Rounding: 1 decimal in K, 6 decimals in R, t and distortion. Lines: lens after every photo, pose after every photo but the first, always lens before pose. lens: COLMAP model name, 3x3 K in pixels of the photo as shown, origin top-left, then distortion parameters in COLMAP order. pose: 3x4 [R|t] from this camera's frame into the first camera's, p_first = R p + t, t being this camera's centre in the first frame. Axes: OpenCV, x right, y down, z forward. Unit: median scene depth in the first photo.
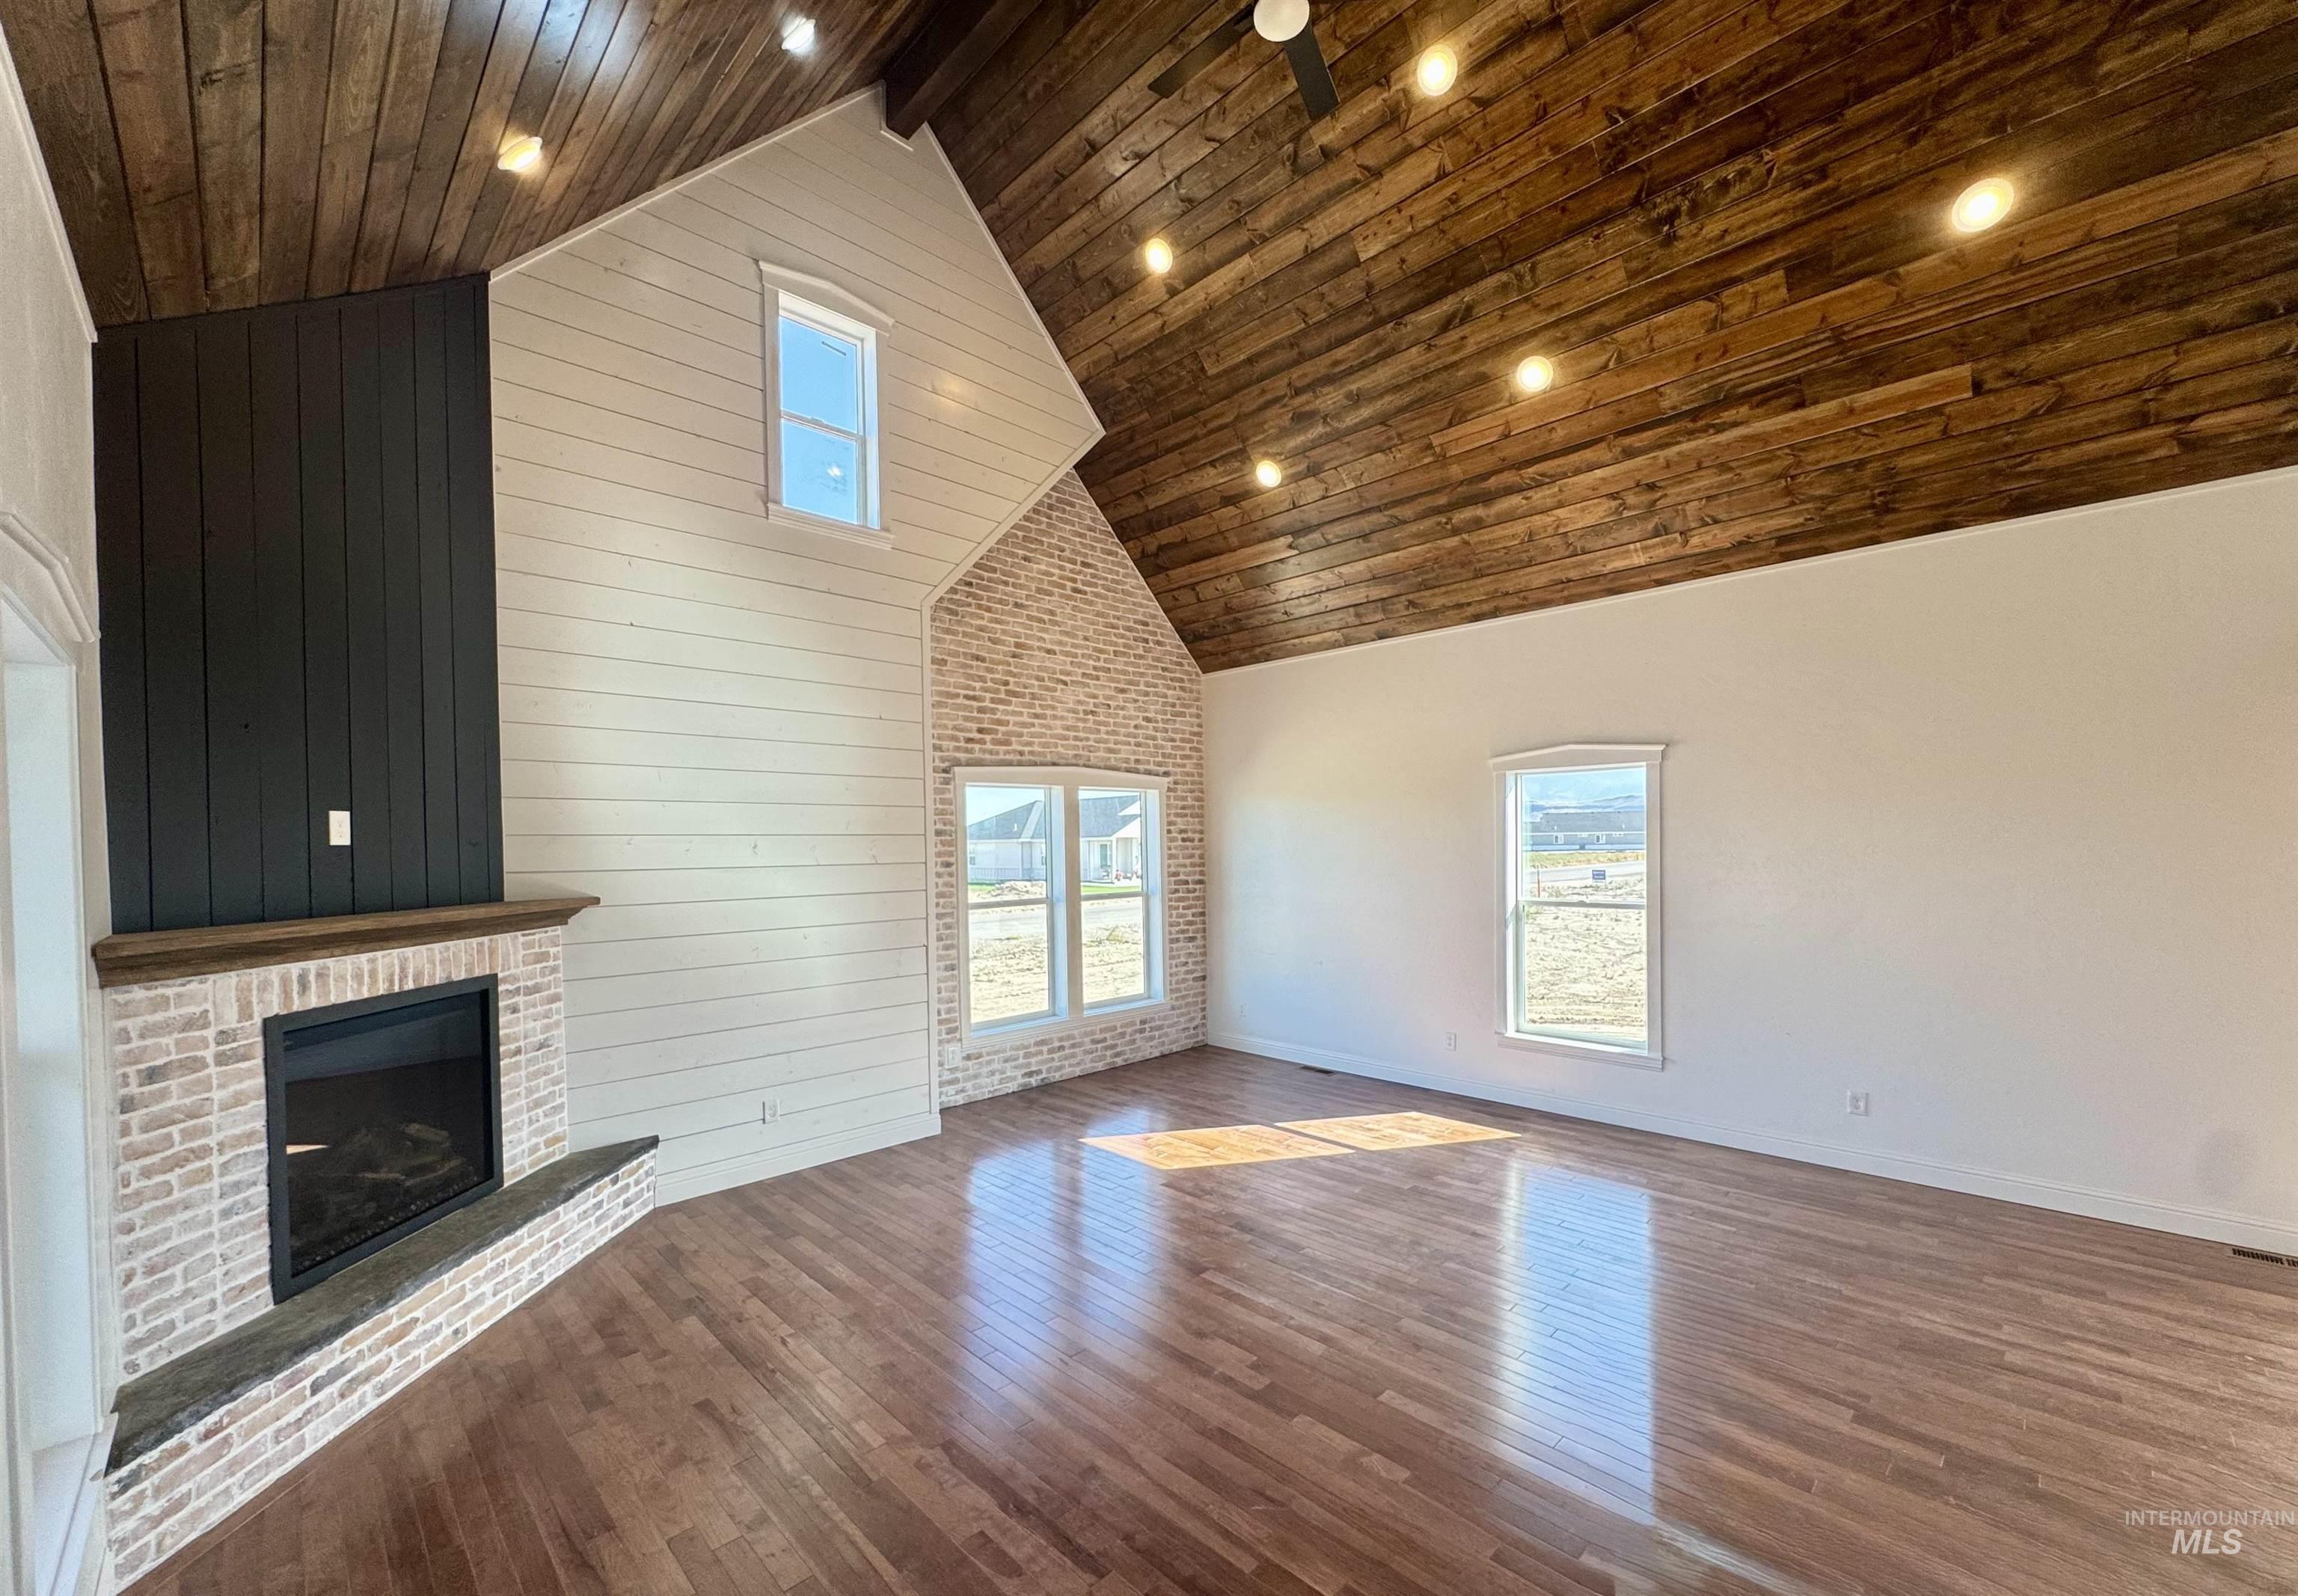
lens RADIAL K [[919.0, 0, 1147.5], [0, 919.0, 848.0], [0, 0, 1]] dist [-0.001600, -0.000056]
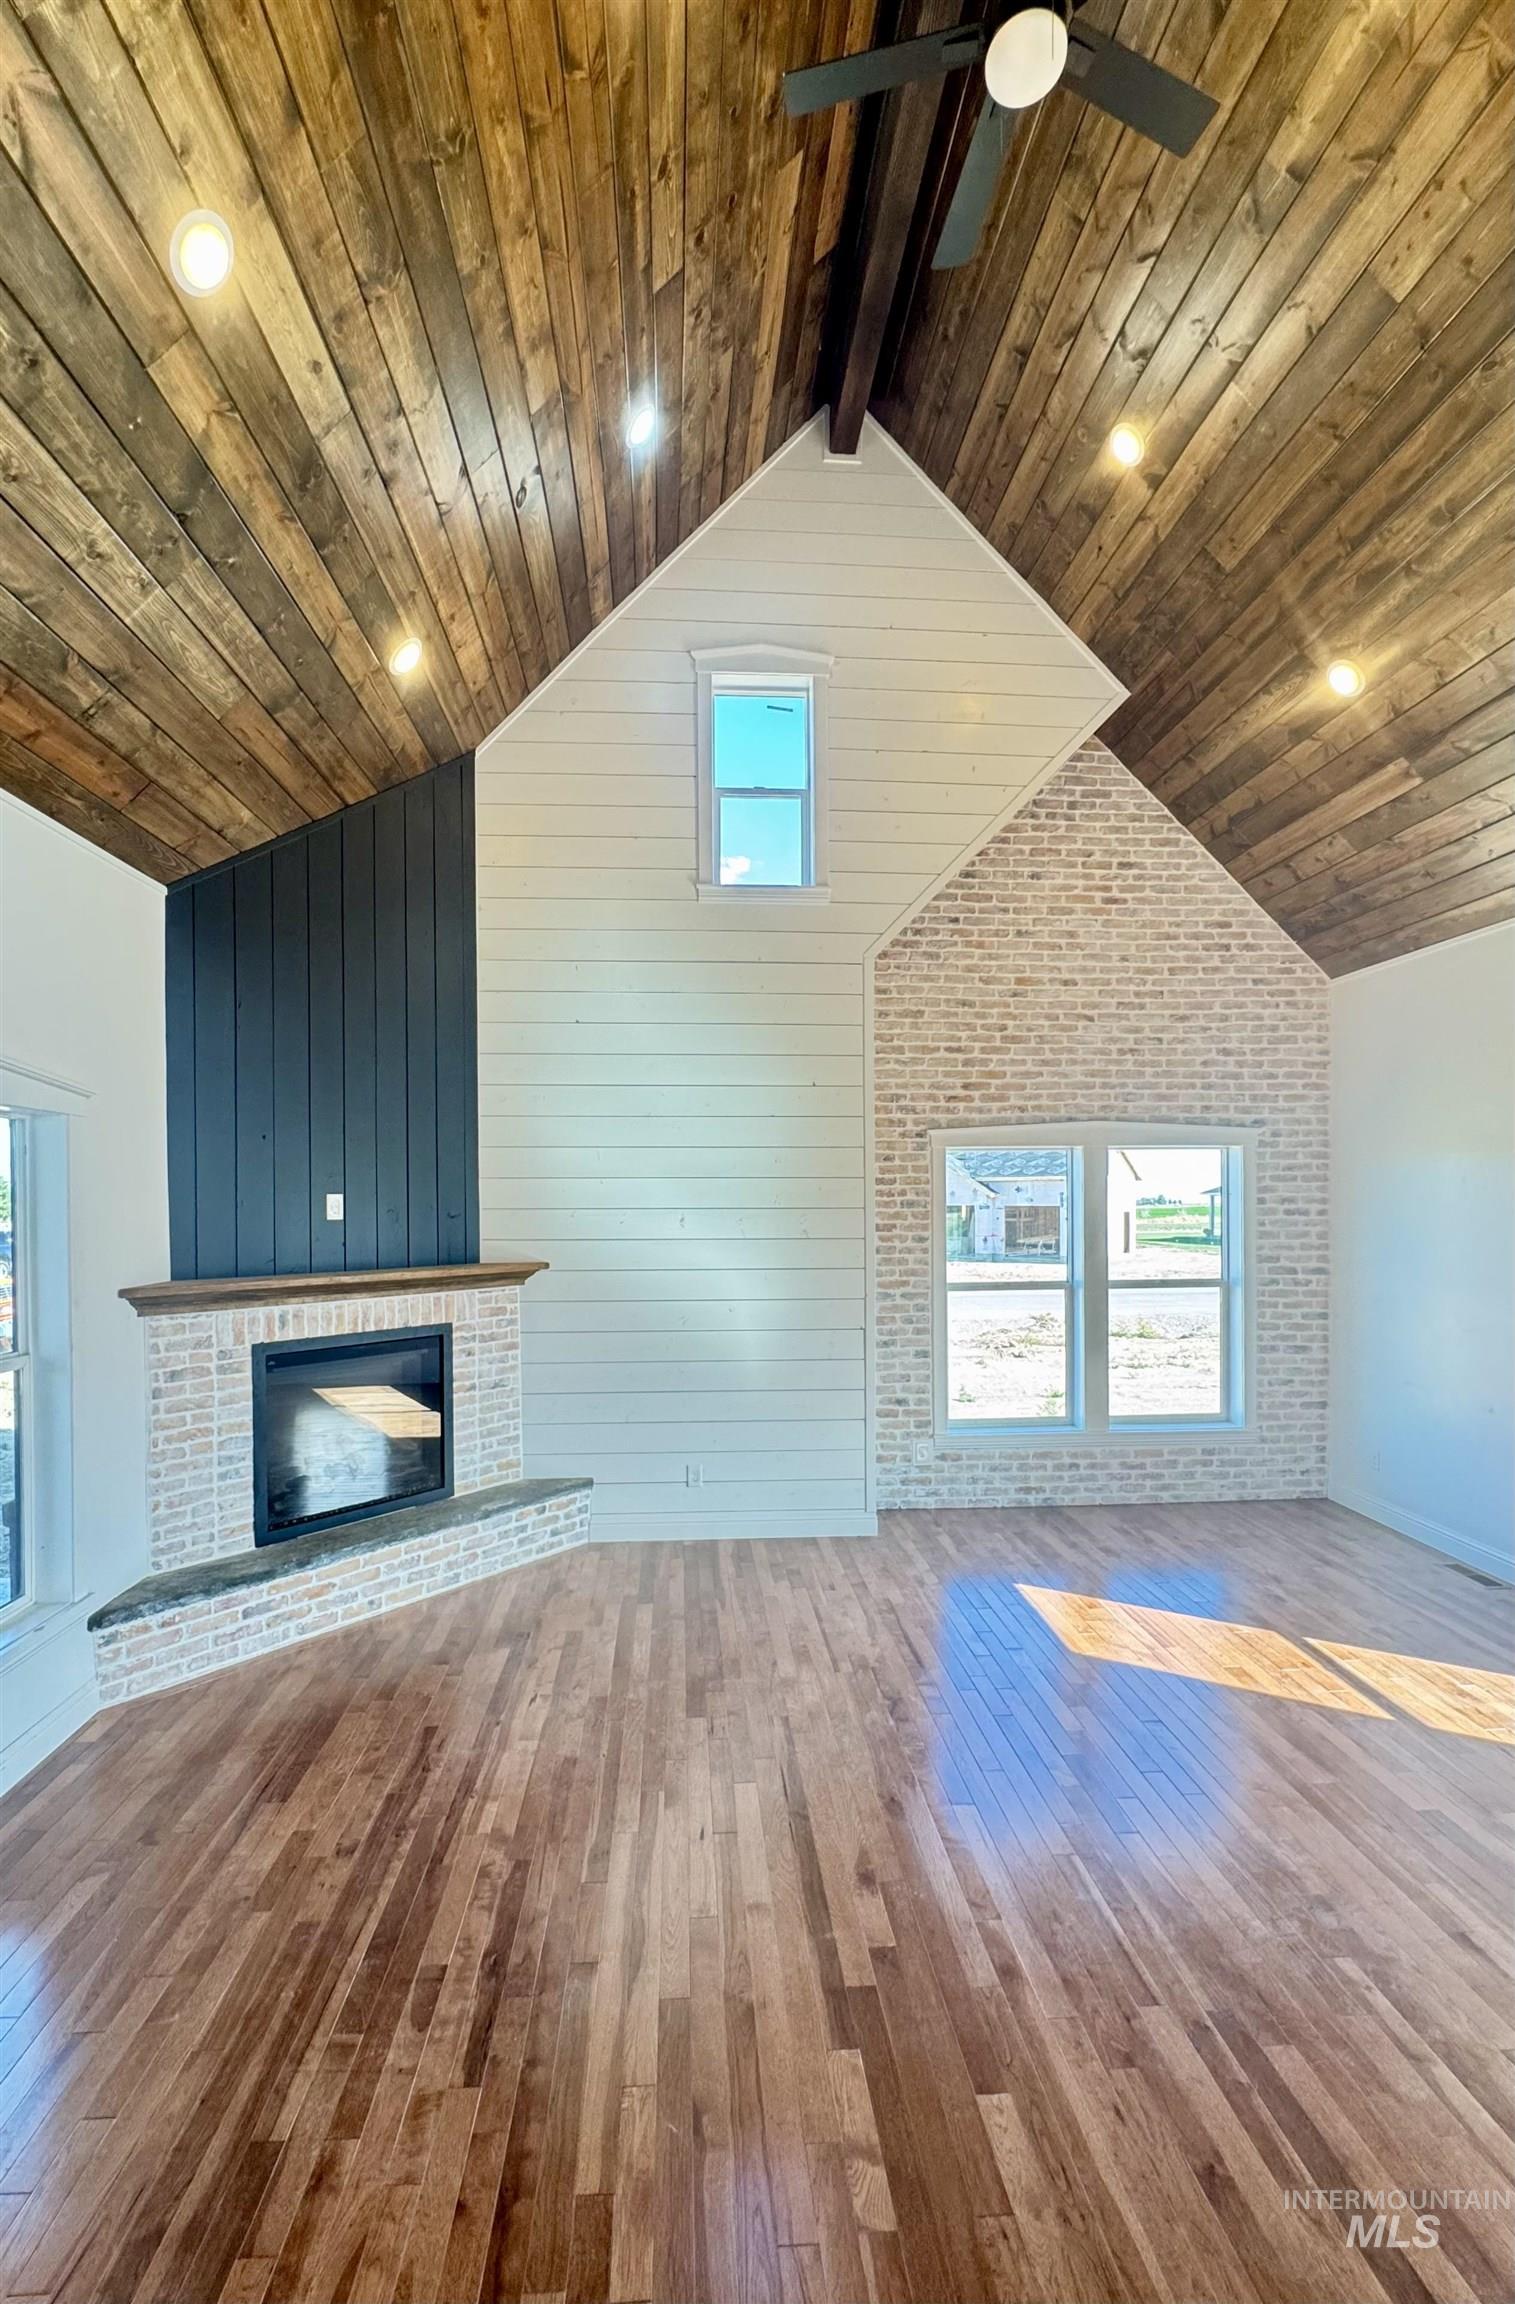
lens RADIAL K [[965.8, 0, 732.3], [0, 965.8, 1206.7], [0, 0, 1]] dist [-0.002838, -0.000642]
pose [[0.753653, 0.013936, -0.657124, 0.324777], [-0.008269, 0.999897, 0.011721, -0.028529], [0.657220, -0.003400, 0.753691, 0.206994]]
